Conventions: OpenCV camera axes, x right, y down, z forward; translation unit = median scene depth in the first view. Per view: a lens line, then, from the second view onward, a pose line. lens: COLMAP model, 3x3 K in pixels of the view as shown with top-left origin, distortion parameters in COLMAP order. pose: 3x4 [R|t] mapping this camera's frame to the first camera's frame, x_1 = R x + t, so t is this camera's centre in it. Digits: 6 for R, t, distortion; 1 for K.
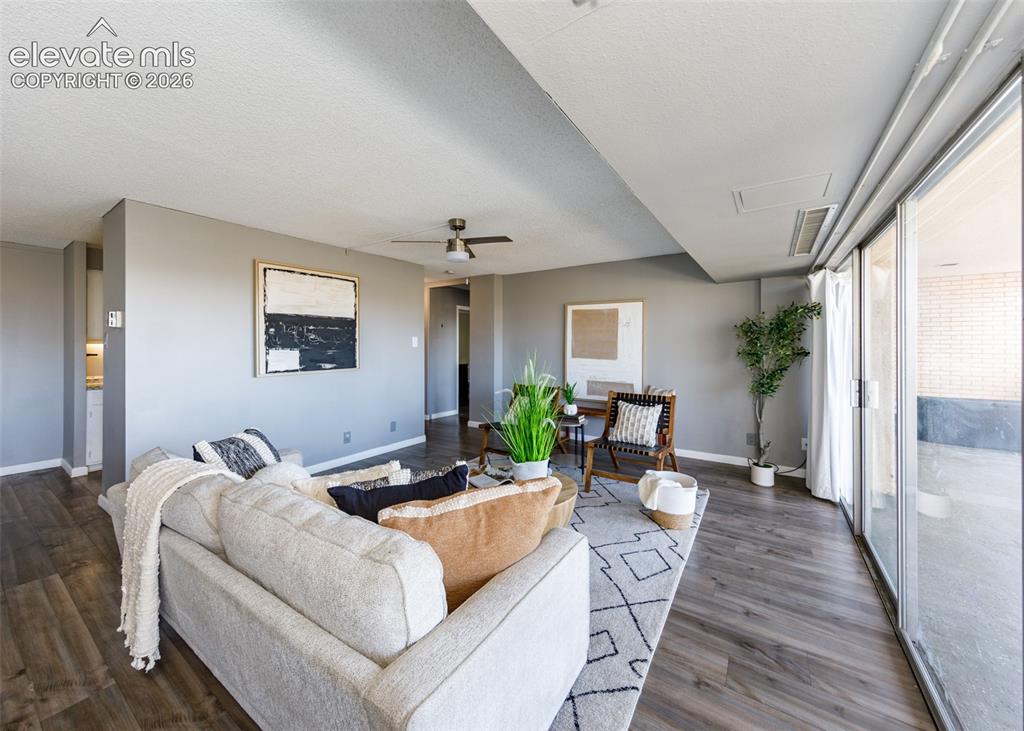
lens RADIAL K [[378.4, 0, 524.3], [0, 378.4, 343.8], [0, 0, 1]] dist [0.012620, -0.000066]
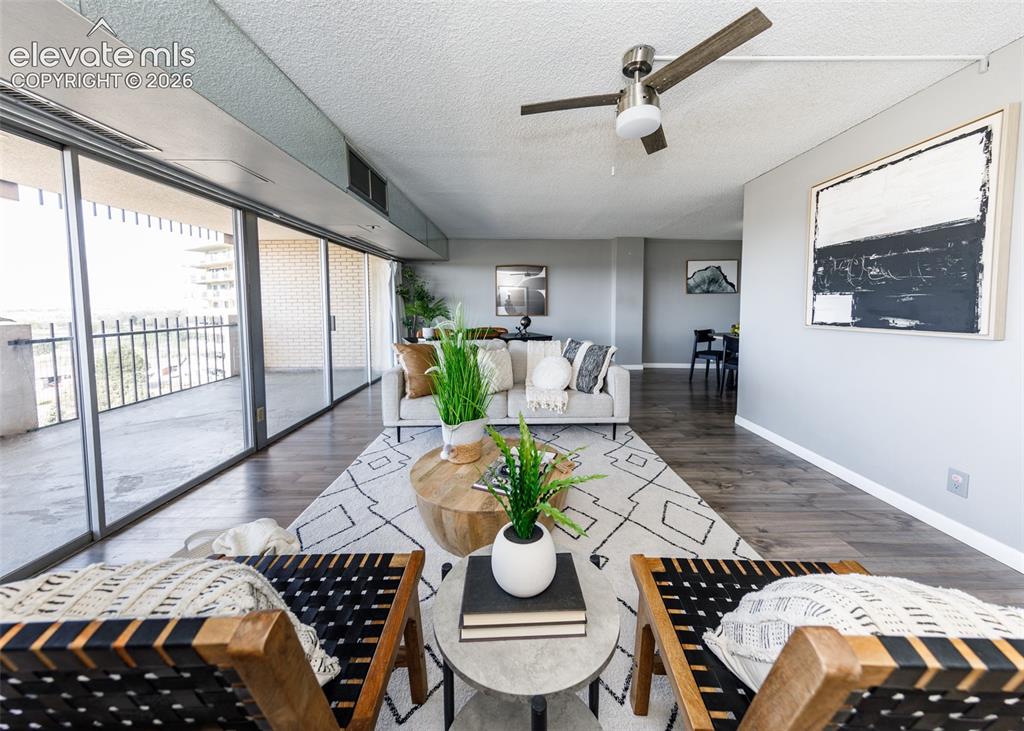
lens RADIAL K [[344.8, 0, 506.7], [0, 344.8, 325.1], [0, 0, 1]] dist [0.015075, 0.000043]
pose [[-0.833806, 0.033516, -0.551039, 0.233183], [0.003812, 0.998481, 0.054963, 0.031830], [0.552045, 0.043728, -0.832667, 1.103650]]
